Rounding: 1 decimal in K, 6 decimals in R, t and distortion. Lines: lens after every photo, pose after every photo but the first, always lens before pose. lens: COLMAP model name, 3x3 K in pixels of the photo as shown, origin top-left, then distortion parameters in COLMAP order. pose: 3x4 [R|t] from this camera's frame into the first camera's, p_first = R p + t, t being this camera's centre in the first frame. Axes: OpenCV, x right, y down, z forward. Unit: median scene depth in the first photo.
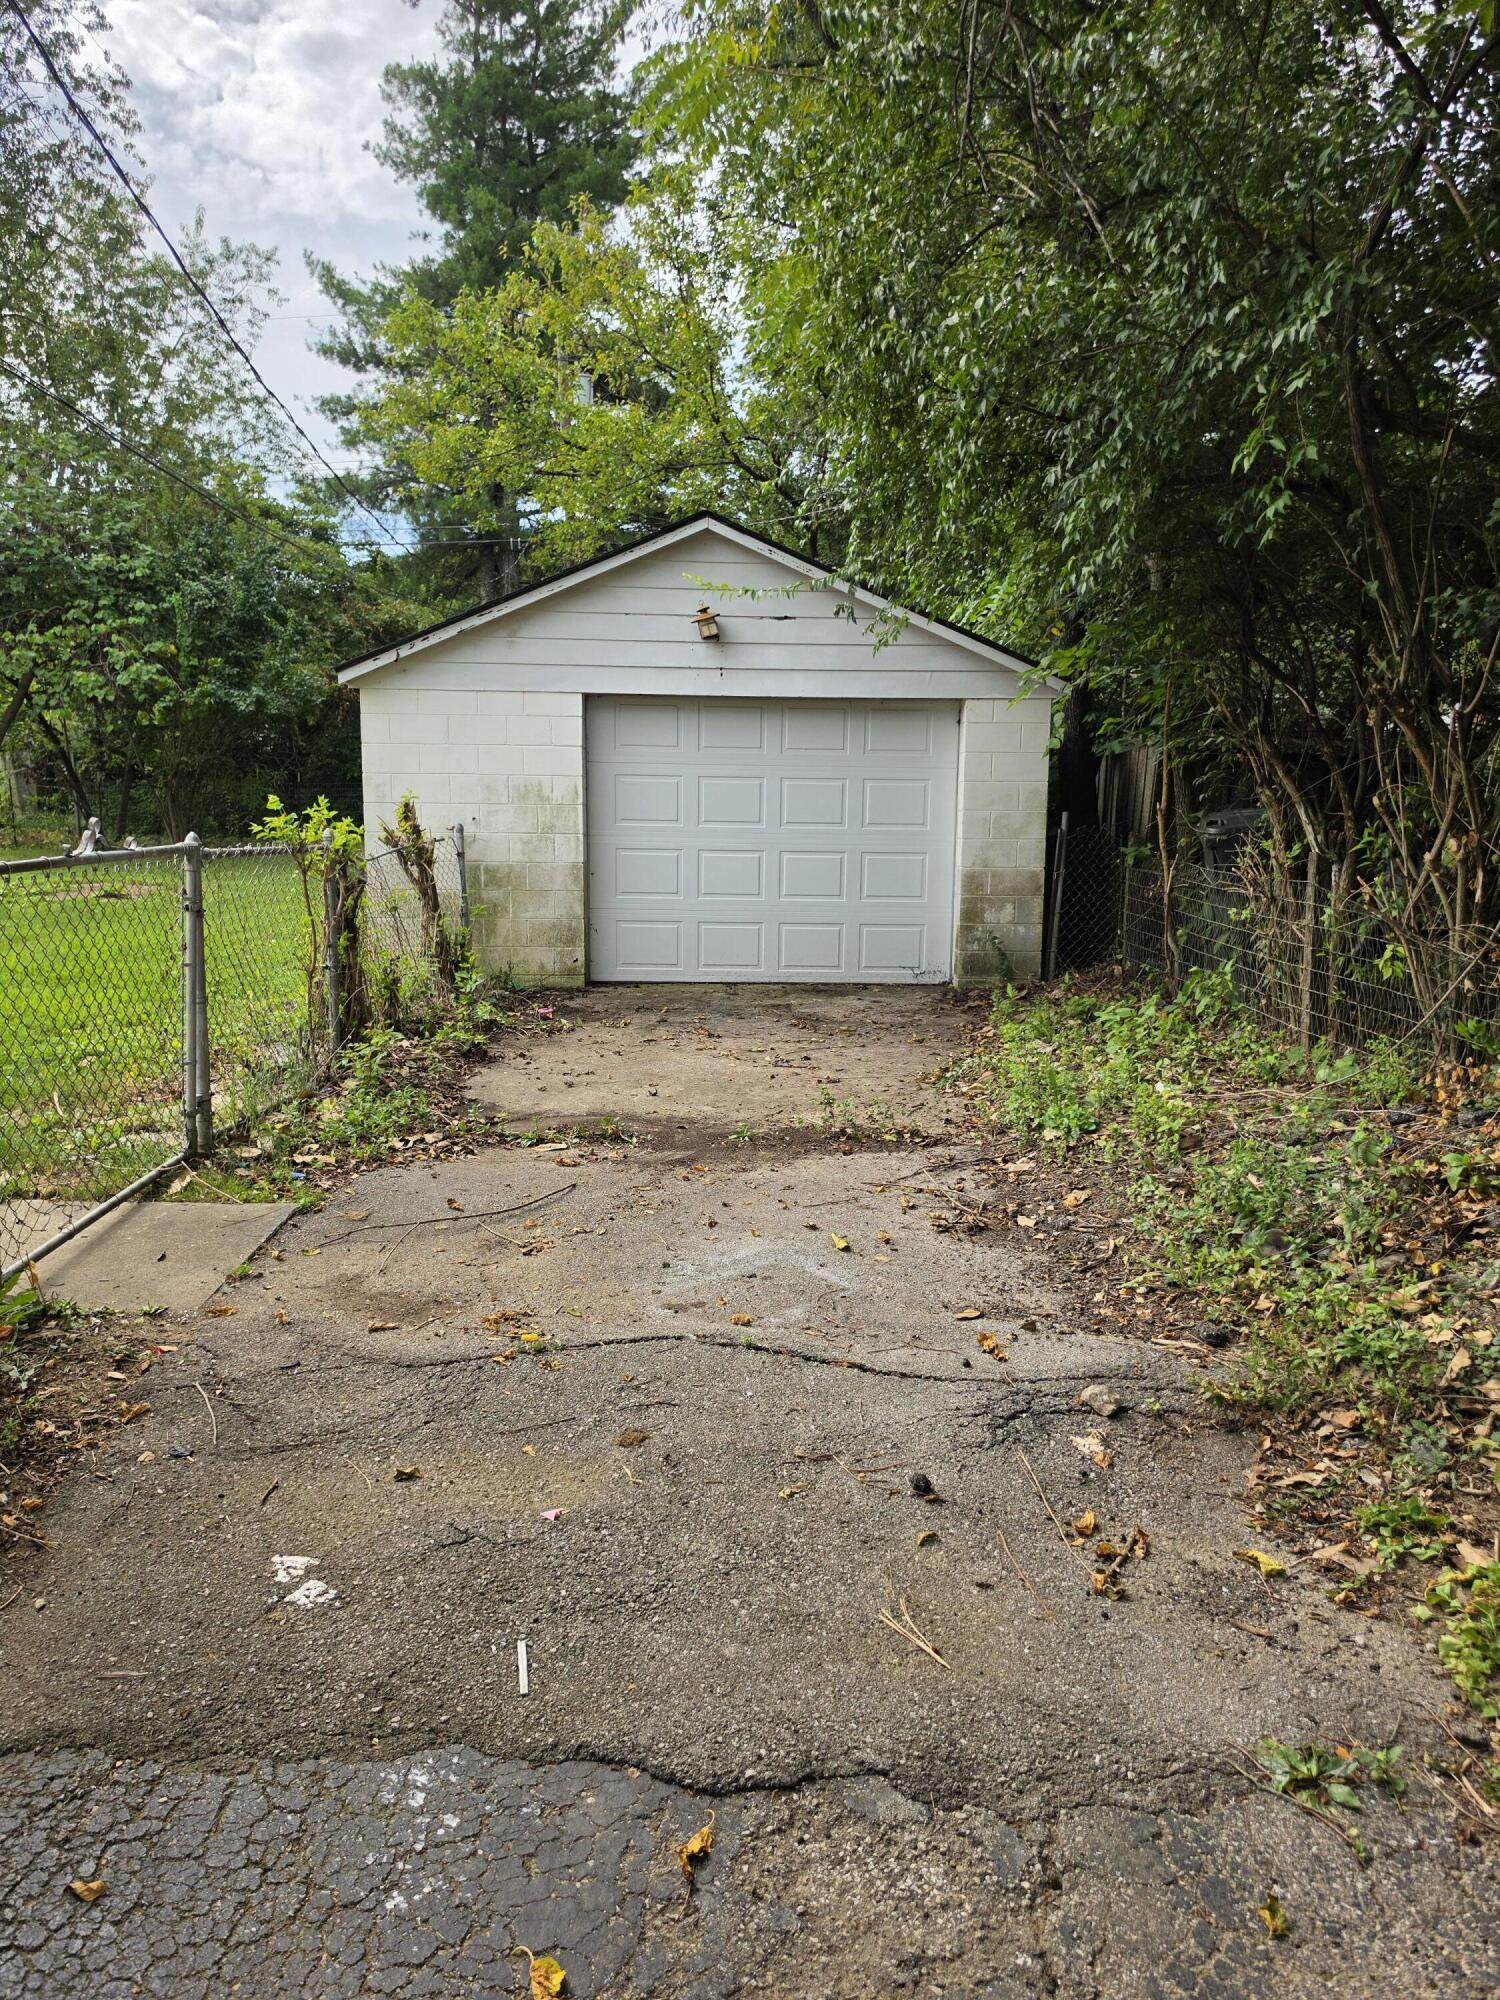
lens RADIAL K [[1381.1, 0, 748.0], [0, 1381.1, 994.2], [0, 0, 1]] dist [-0.004101, 0.003120]
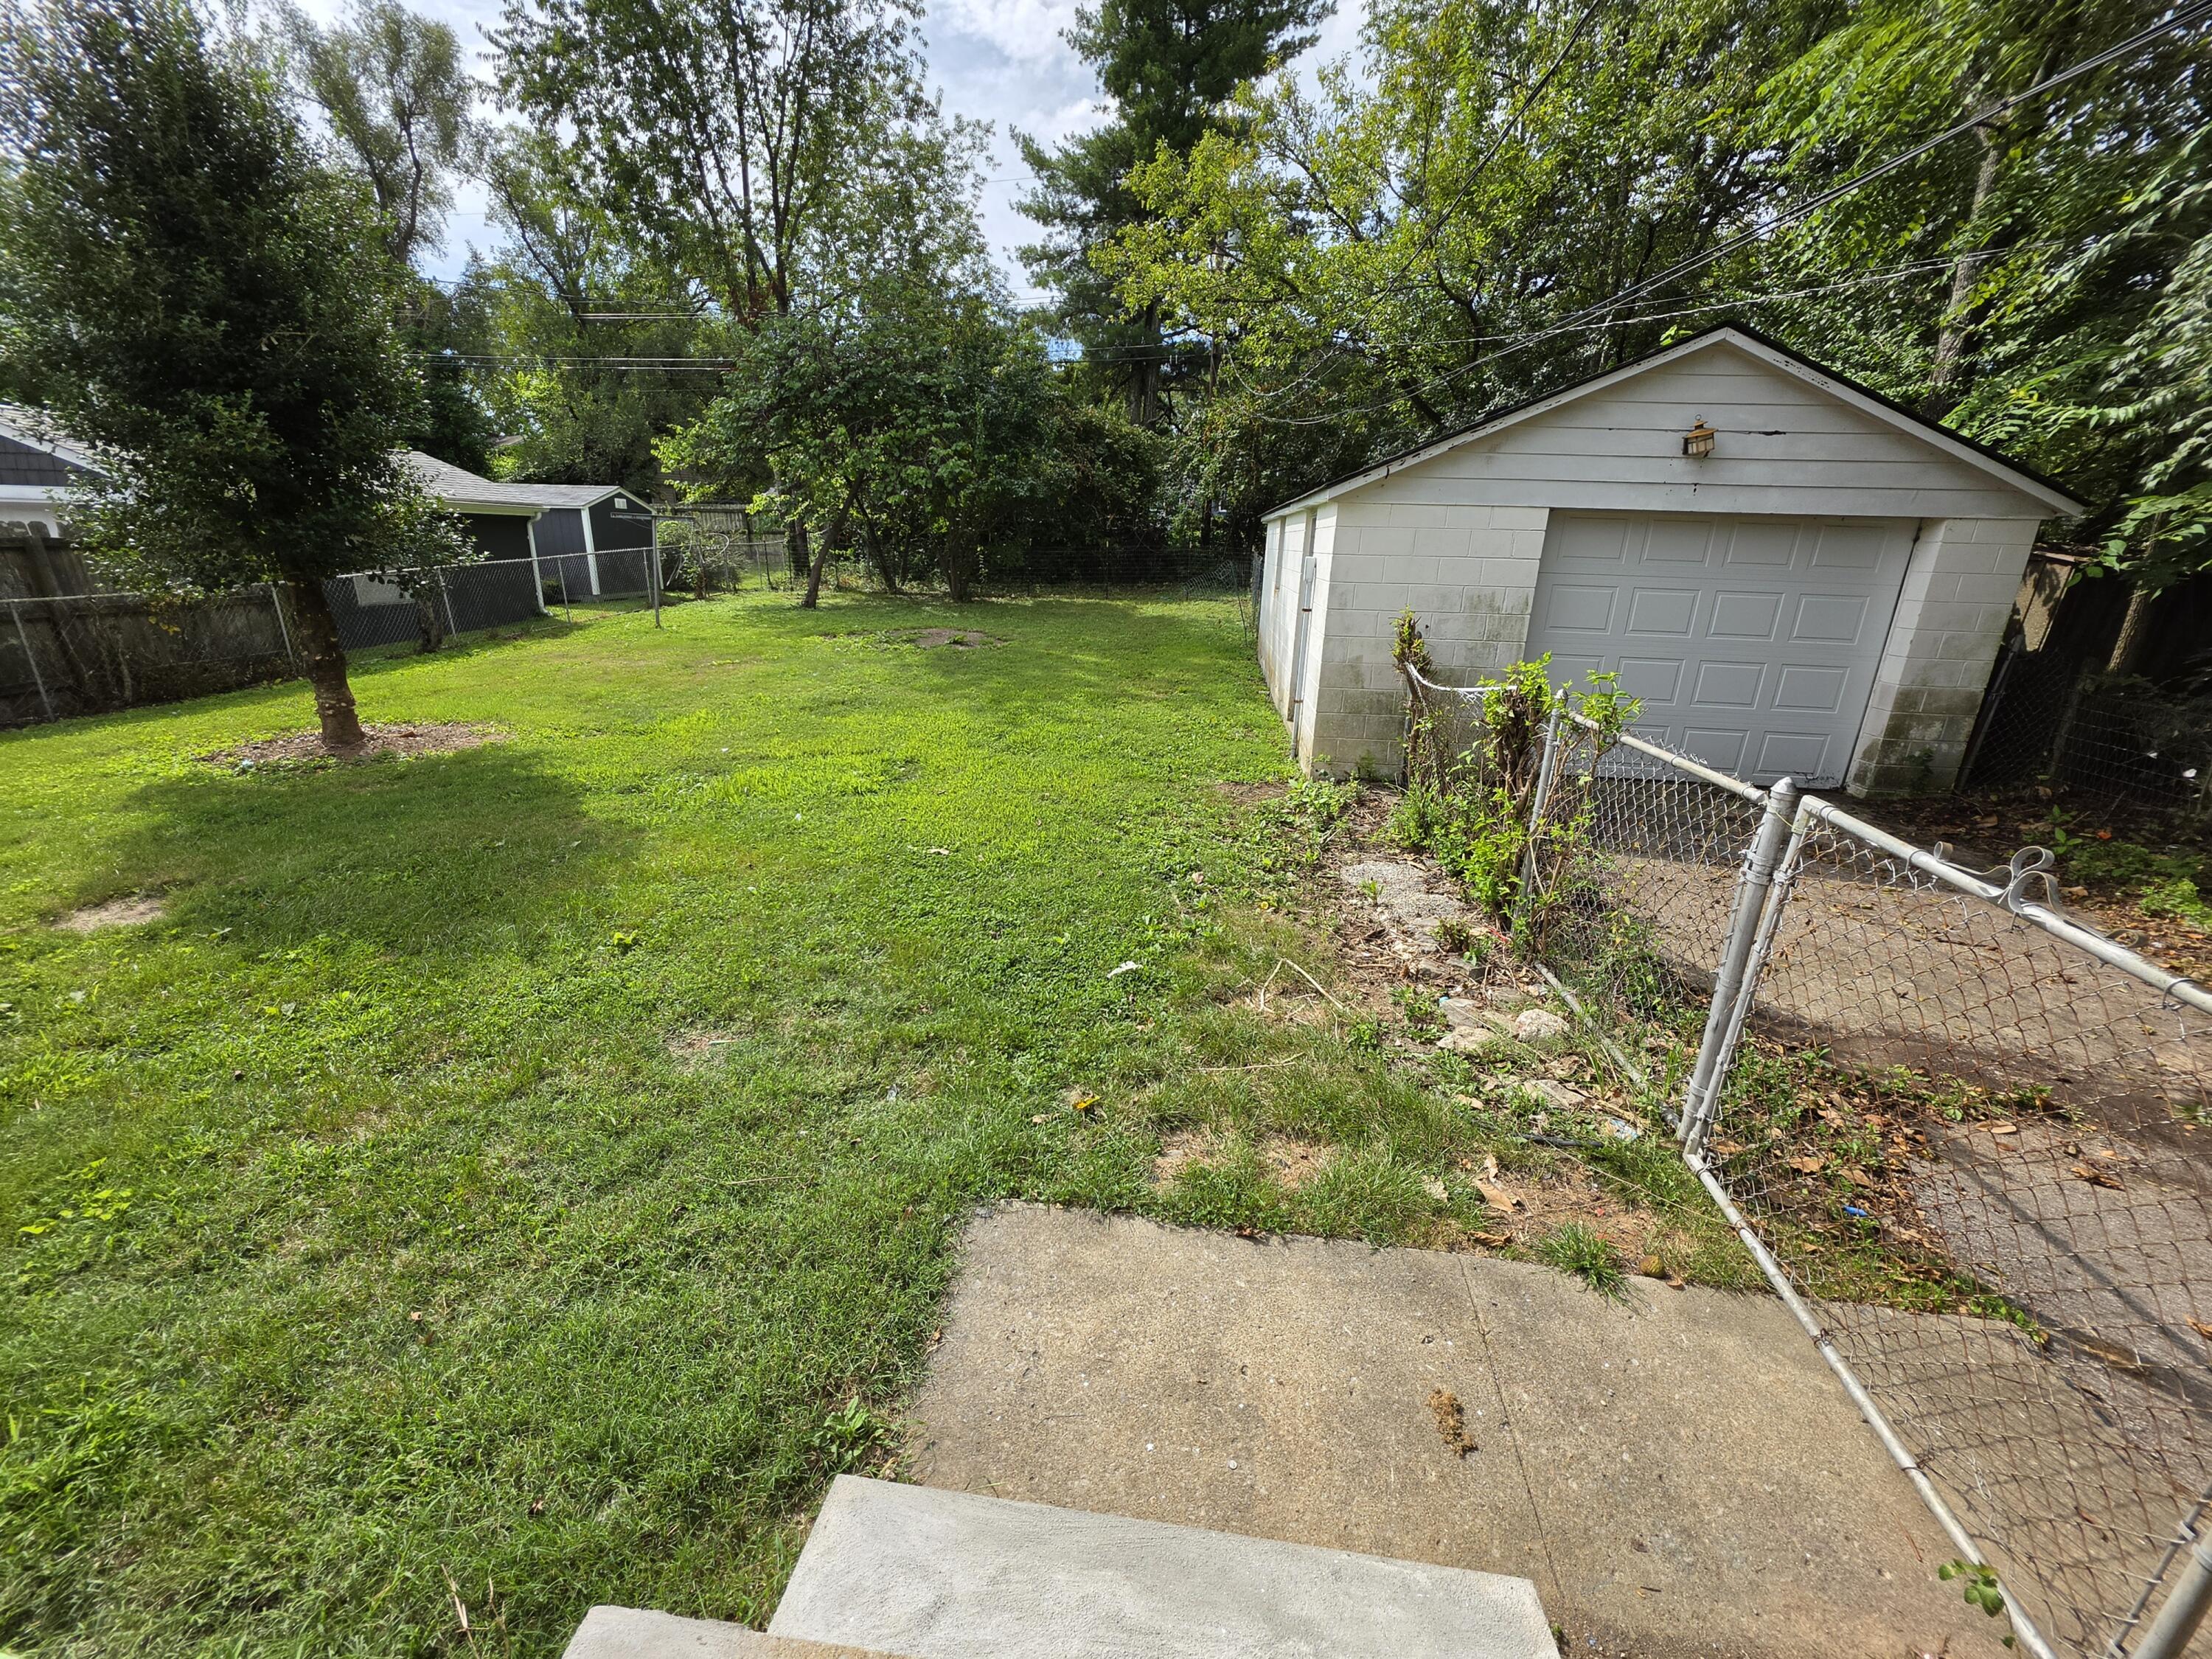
lens RADIAL K [[895.1, 0, 1112.3], [0, 895.1, 832.4], [0, 0, 1]] dist [0.002753, -0.000481]
pose [[0.991796, 0.055504, -0.115154, -0.092149], [-0.035611, 0.985123, 0.168122, -0.019477], [0.122772, -0.162642, 0.979017, 0.061661]]
